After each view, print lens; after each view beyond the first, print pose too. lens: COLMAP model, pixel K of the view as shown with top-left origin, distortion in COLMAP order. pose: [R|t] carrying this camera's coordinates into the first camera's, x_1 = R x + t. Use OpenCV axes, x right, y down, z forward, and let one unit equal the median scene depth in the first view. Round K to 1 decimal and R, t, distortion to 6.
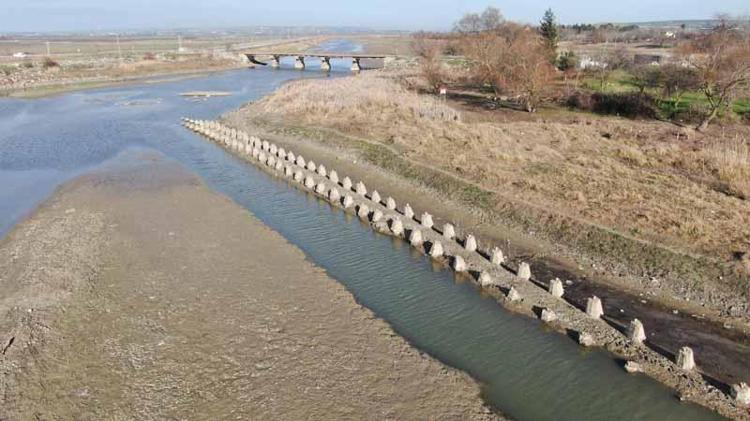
lens RADIAL K [[540.4, 0, 372.2], [0, 540.4, 209.7], [0, 0, 1]] dist [-0.028466, 0.014145]
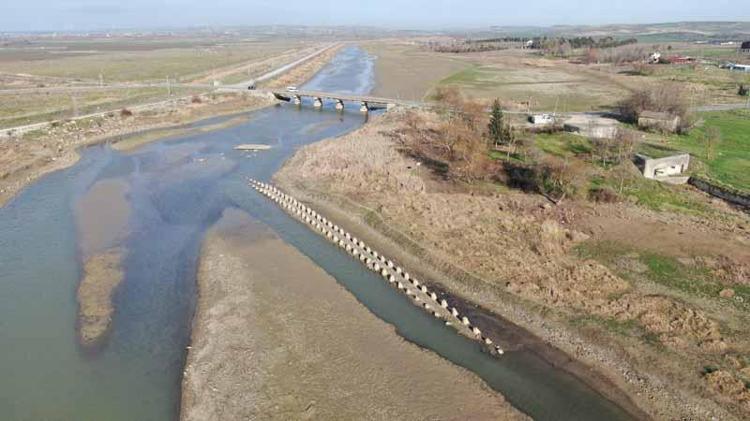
lens RADIAL K [[540.4, 0, 376.9], [0, 540.4, 208.6], [0, 0, 1]] dist [-0.028466, 0.014145]
pose [[0.999913, 0.007750, -0.010715, 0.038114], [-0.007742, 0.999970, 0.000813, -0.116252], [0.010721, -0.000730, 0.999942, -0.675104]]
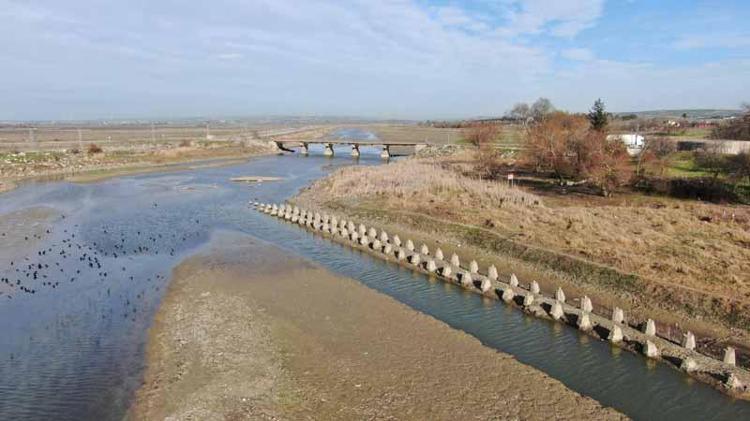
lens RADIAL K [[540.4, 0, 372.5], [0, 540.4, 211.6], [0, 0, 1]] dist [-0.028466, 0.014145]
pose [[0.999997, 0.000838, -0.002456, -0.159339], [-0.001202, 0.988357, -0.152151, 0.001327], [0.002300, 0.152154, 0.988354, 0.002599]]
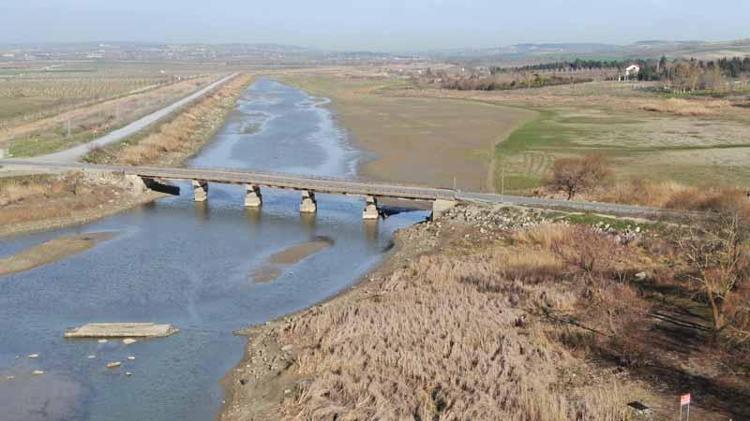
lens RADIAL K [[1070.0, 0, 373.3], [0, 1070.0, 209.7], [0, 0, 1]] dist [0.087371, 0.000000]
pose [[0.998499, -0.004774, 0.054557, -0.250066], [0.014134, 0.984906, -0.172510, -0.280566], [-0.052910, 0.173023, 0.983496, 0.046095]]
